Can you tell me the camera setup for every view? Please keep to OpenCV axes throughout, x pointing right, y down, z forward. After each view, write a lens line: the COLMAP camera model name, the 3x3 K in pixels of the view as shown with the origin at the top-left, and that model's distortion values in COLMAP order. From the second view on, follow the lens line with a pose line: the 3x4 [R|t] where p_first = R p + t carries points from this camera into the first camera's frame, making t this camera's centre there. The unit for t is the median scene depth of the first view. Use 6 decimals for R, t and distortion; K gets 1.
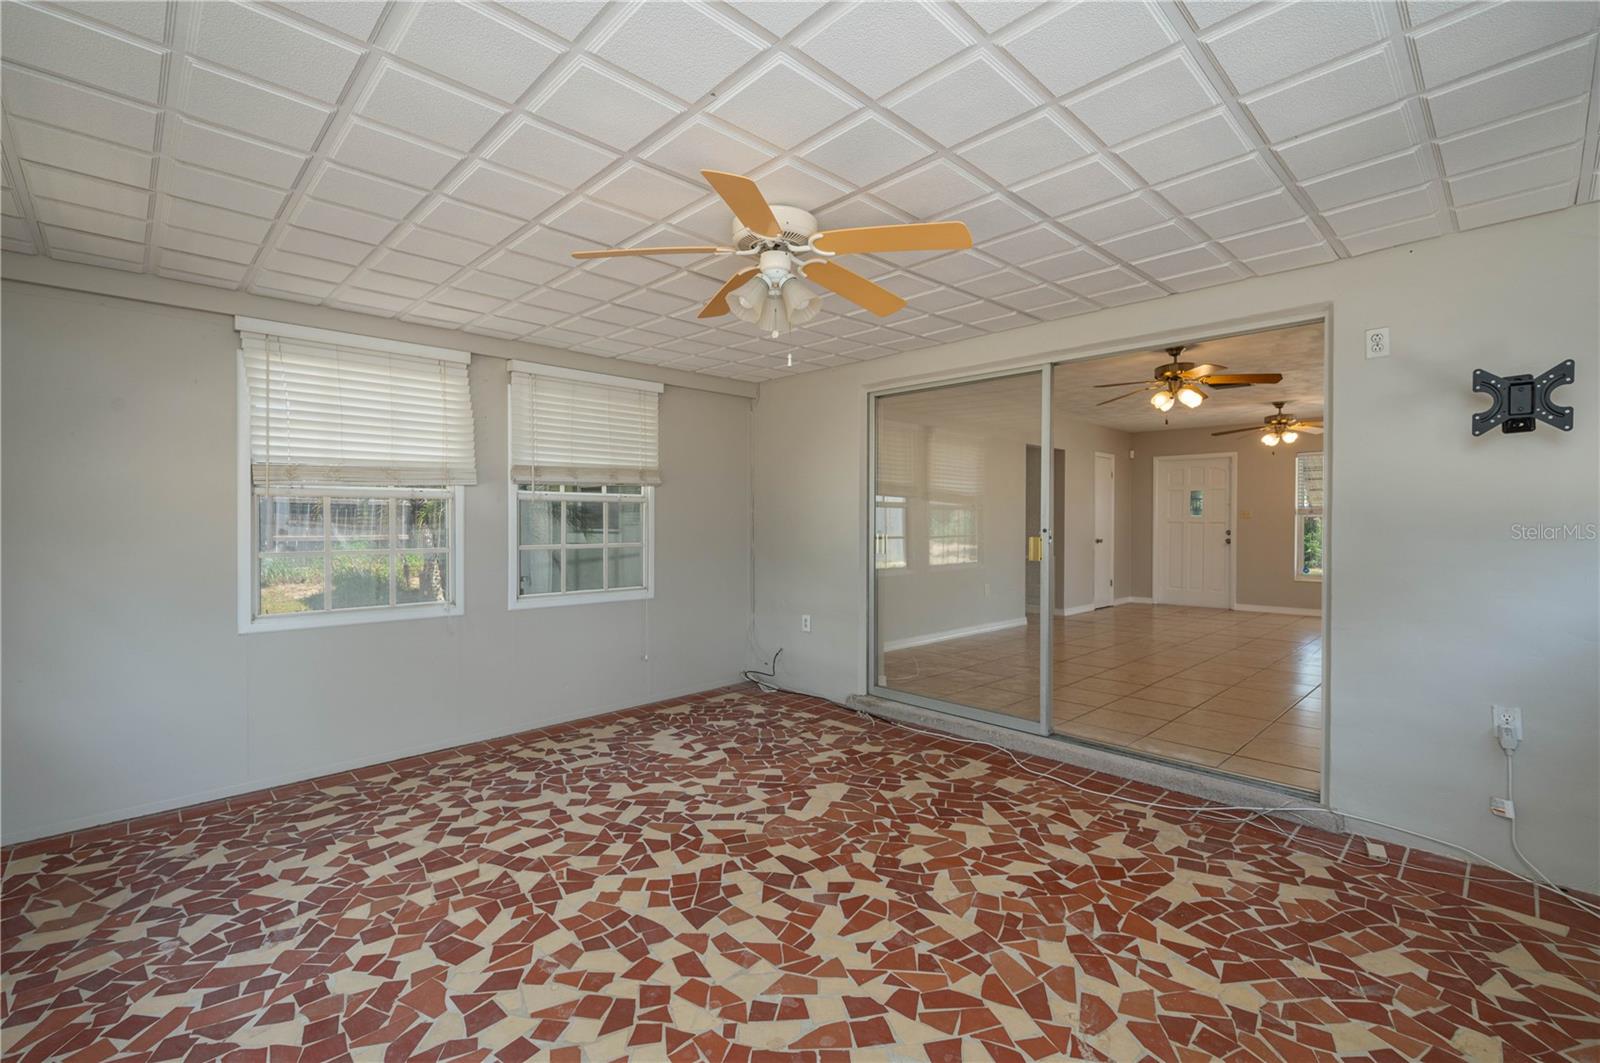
lens RADIAL K [[686.4, 0, 788.6], [0, 686.4, 526.3], [0, 0, 1]] dist [0.001779, 0.000161]
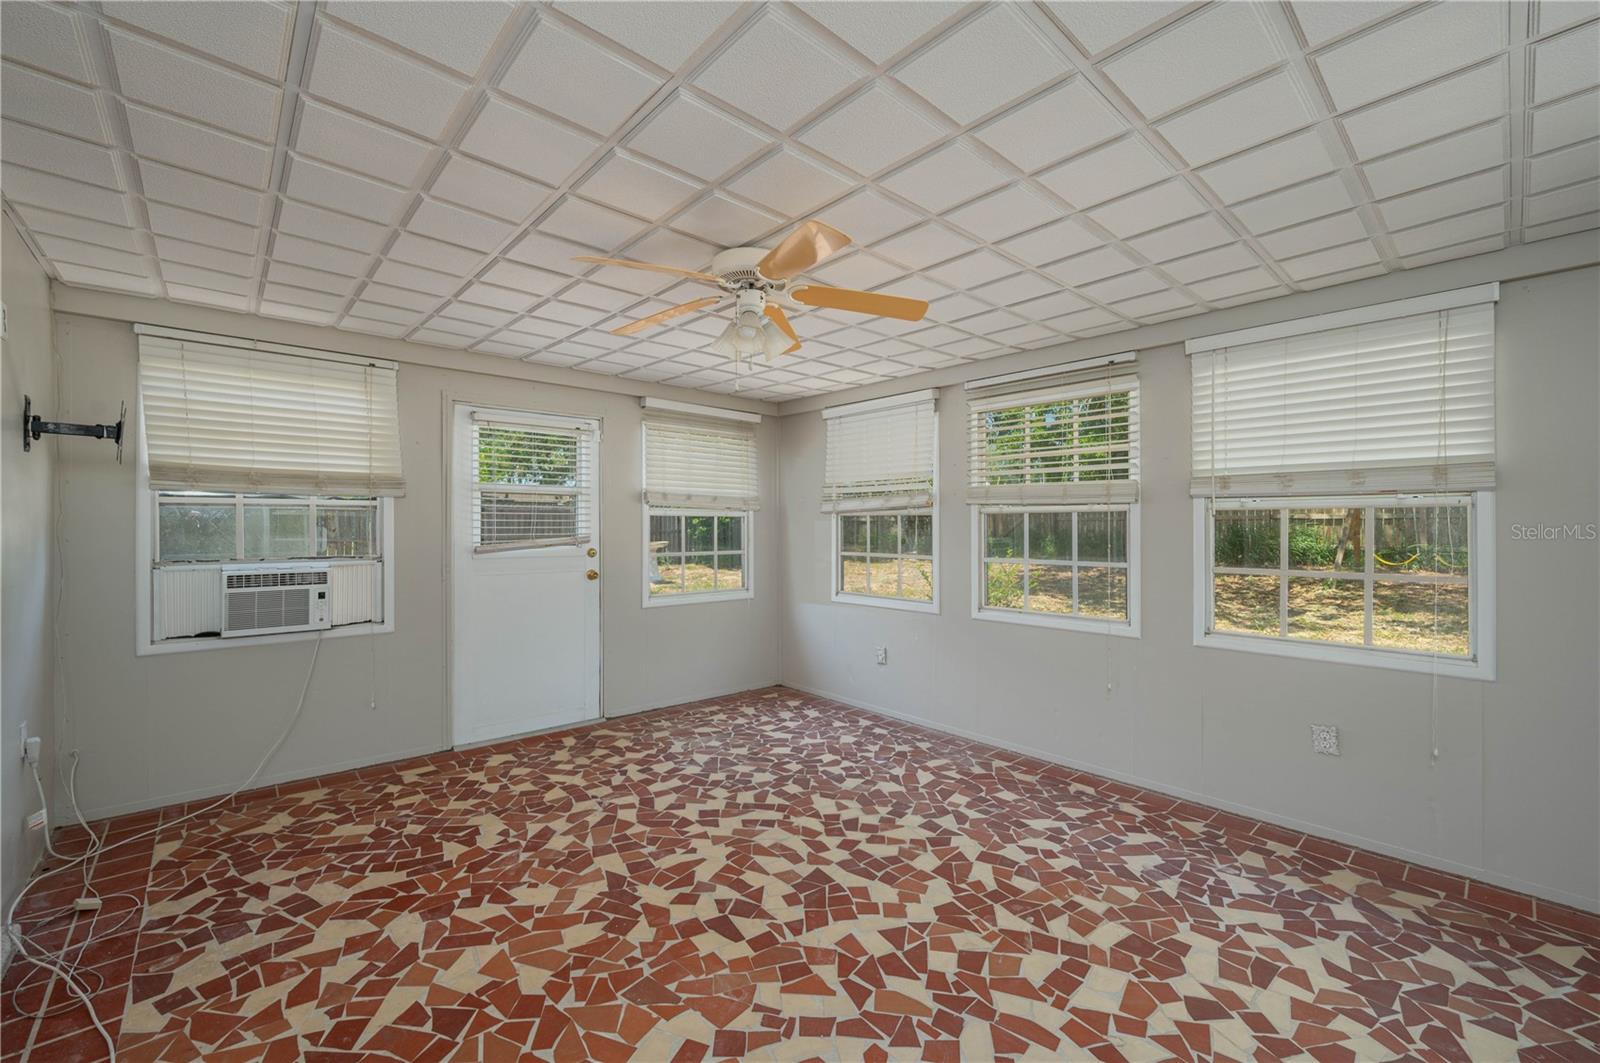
lens RADIAL K [[652.2, 0, 803.6], [0, 652.2, 529.9], [0, 0, 1]] dist [-0.002305, 0.000269]
pose [[-0.999866, 0.000192, 0.016347, -0.114781], [0.000513, 0.999808, 0.019602, -0.040986], [-0.016340, 0.019608, -0.999674, 1.953124]]
